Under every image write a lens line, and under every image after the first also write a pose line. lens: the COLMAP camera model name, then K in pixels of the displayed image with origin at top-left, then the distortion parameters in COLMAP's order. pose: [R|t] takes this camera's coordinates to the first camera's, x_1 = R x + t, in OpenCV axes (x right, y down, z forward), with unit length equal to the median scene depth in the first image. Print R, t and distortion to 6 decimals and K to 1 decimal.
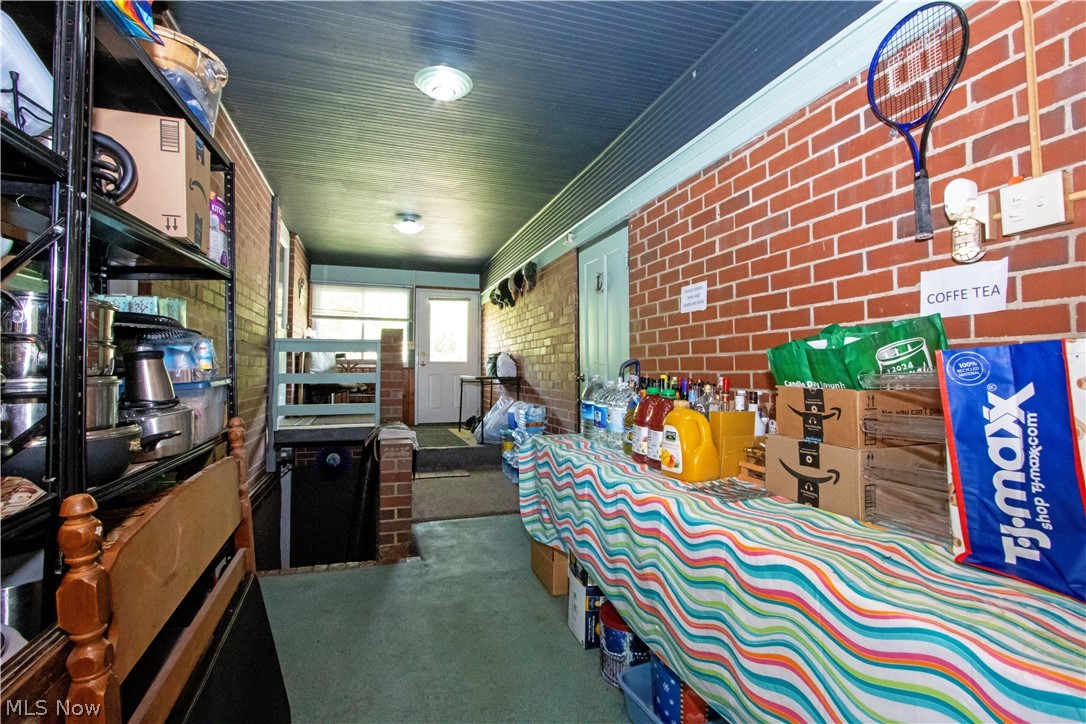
lens RADIAL K [[500.4, 0, 539.8], [0, 500.4, 362.5], [0, 0, 1]] dist [-0.014184, 0.000802]
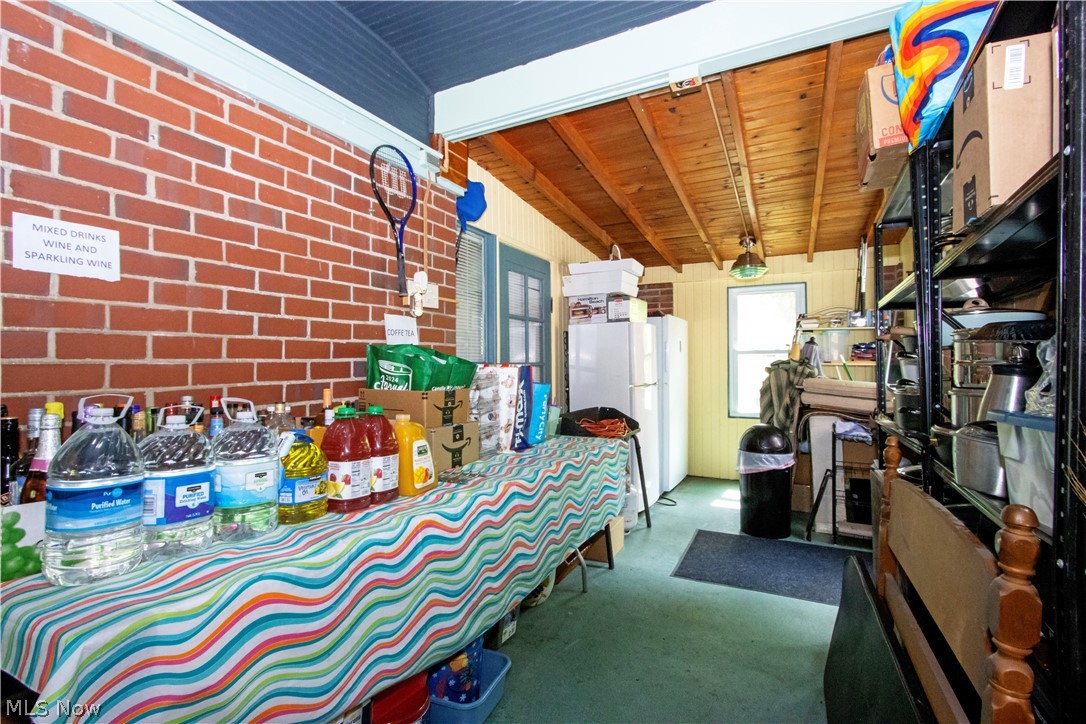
lens RADIAL K [[500.4, 0, 542.9], [0, 500.4, 363.0], [0, 0, 1]] dist [-0.014184, 0.000802]
pose [[-0.696962, 0.008946, 0.717052, -0.594593], [-0.000045, 0.999922, -0.012519, -0.009102], [-0.717108, -0.008758, -0.696907, 1.513907]]
